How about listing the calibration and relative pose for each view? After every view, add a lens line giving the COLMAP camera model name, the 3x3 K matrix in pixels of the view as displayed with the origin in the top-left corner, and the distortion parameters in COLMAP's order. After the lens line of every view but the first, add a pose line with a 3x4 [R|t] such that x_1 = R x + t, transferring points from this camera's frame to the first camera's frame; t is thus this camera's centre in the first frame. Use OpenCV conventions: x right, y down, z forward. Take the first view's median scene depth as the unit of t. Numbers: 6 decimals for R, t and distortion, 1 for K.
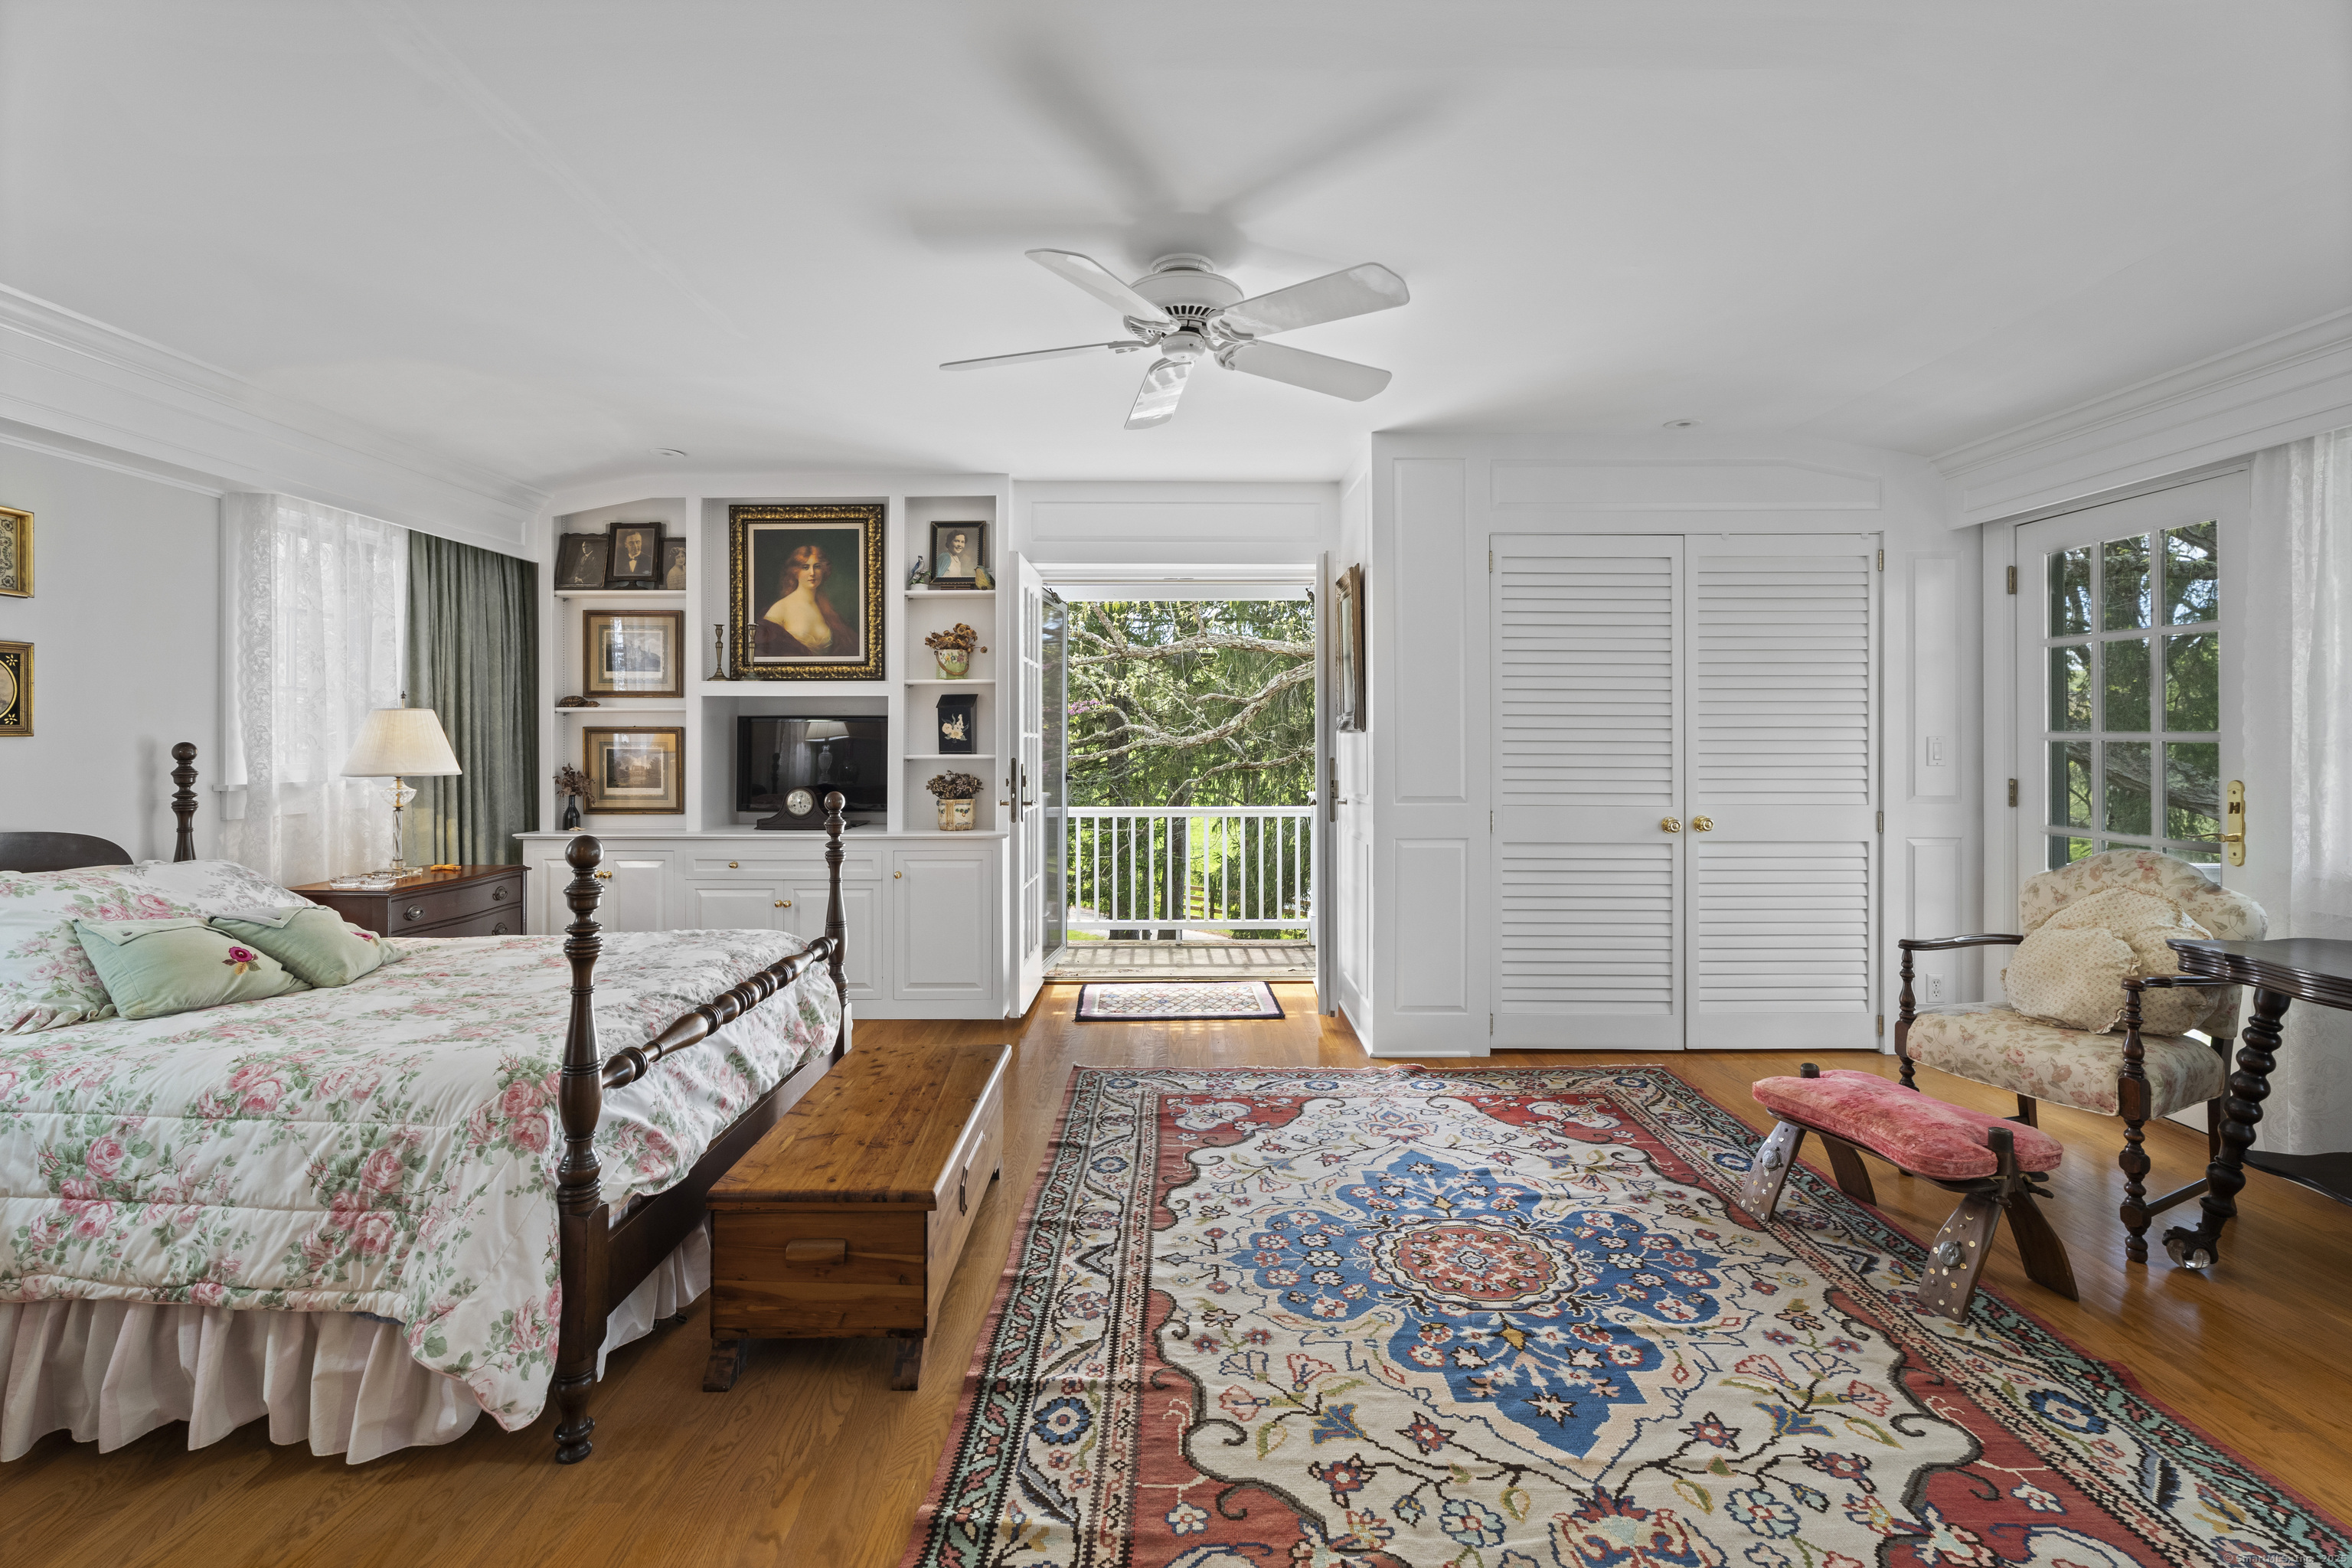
lens RADIAL K [[1057.9, 0, 1182.8], [0, 1057.9, 758.9], [0, 0, 1]] dist [0.000408, 0.000486]
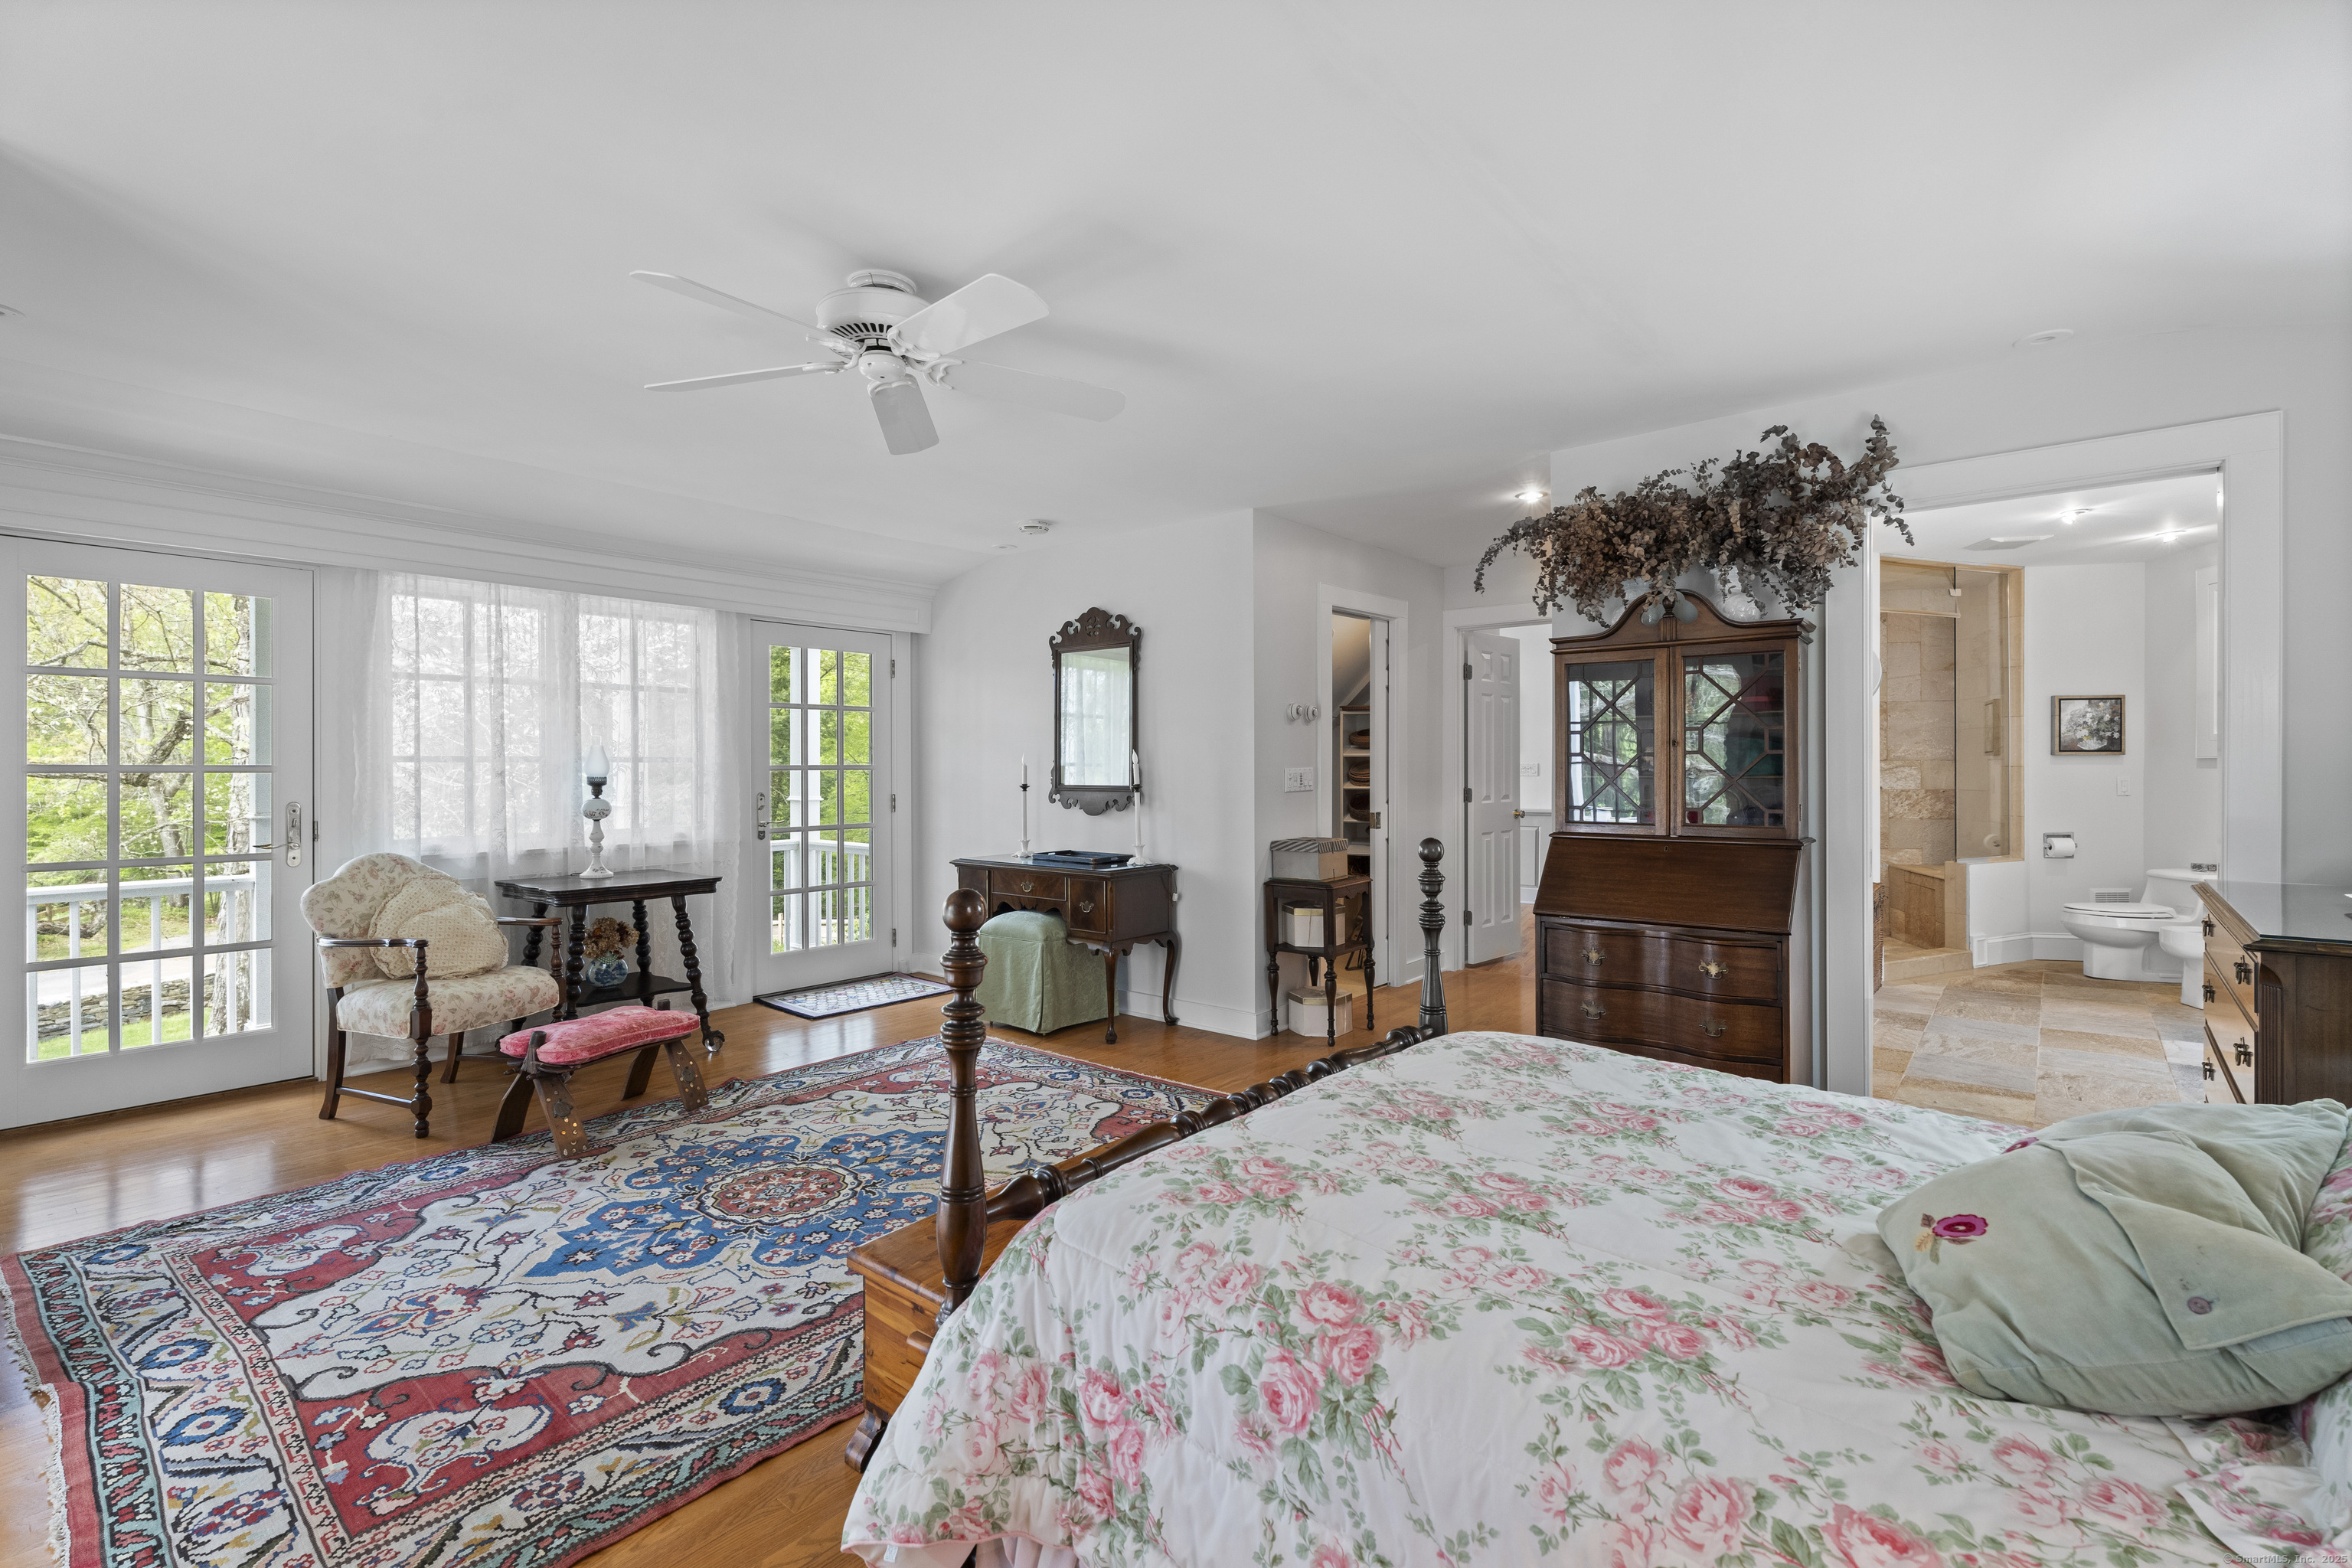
lens RADIAL K [[1057.9, 0, 1175.8], [0, 1057.9, 766.4], [0, 0, 1]] dist [0.000408, 0.000486]
pose [[-0.760333, -0.000008, 0.649533, -0.763718], [0.015354, 0.999720, 0.017985, -0.031021], [-0.649352, 0.023648, -0.760120, 1.415169]]
